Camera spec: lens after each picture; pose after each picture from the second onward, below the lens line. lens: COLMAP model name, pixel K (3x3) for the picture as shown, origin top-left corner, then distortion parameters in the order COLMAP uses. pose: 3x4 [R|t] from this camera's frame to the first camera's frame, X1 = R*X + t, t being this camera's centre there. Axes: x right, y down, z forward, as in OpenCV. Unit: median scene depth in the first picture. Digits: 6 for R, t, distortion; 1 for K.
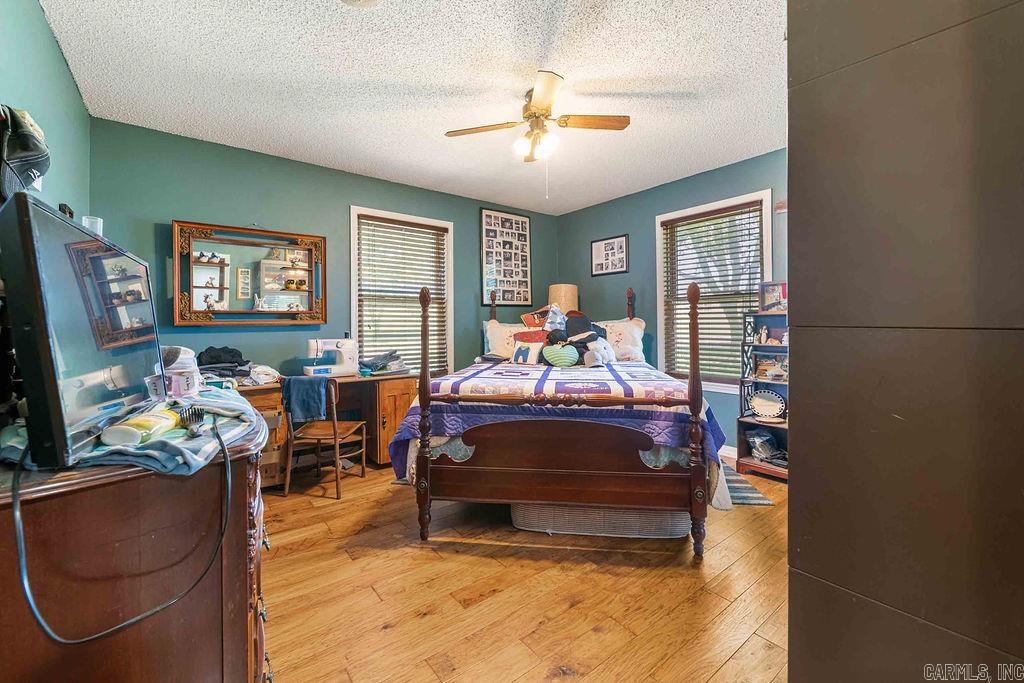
lens RADIAL K [[427.2, 0, 513.5], [0, 427.2, 322.9], [0, 0, 1]] dist [0.002752, 0.000289]
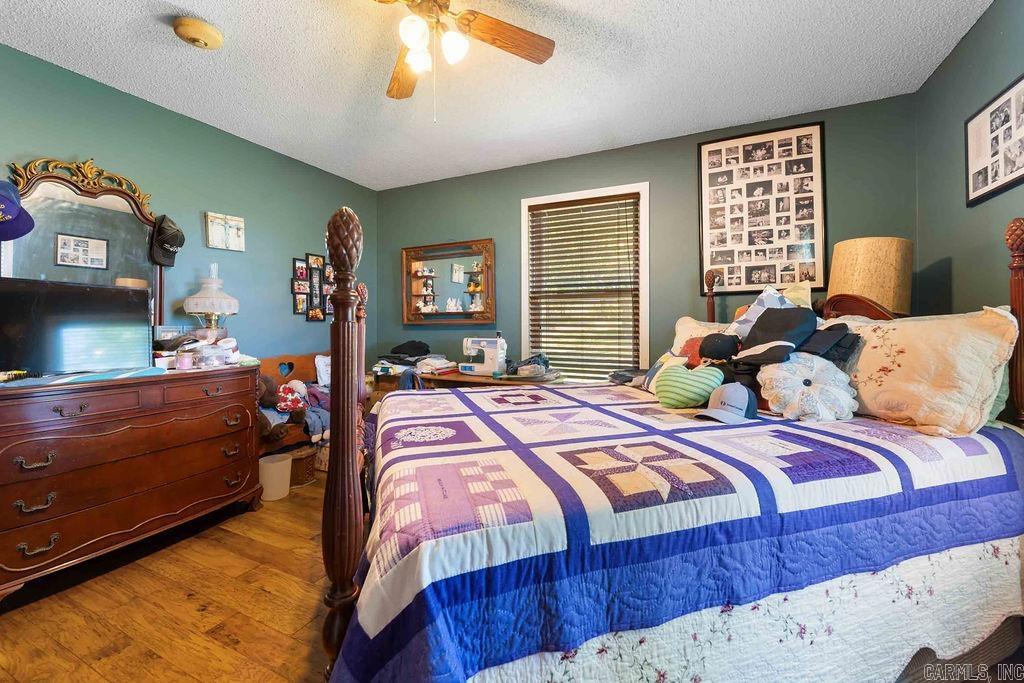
lens RADIAL K [[427.2, 0, 513.5], [0, 427.2, 322.9], [0, 0, 1]] dist [0.002752, 0.000289]
pose [[0.425272, 0.002957, -0.905061, 0.376398], [0.001836, 0.999990, 0.004130, -0.001992], [0.905064, -0.003418, 0.425262, 0.451967]]
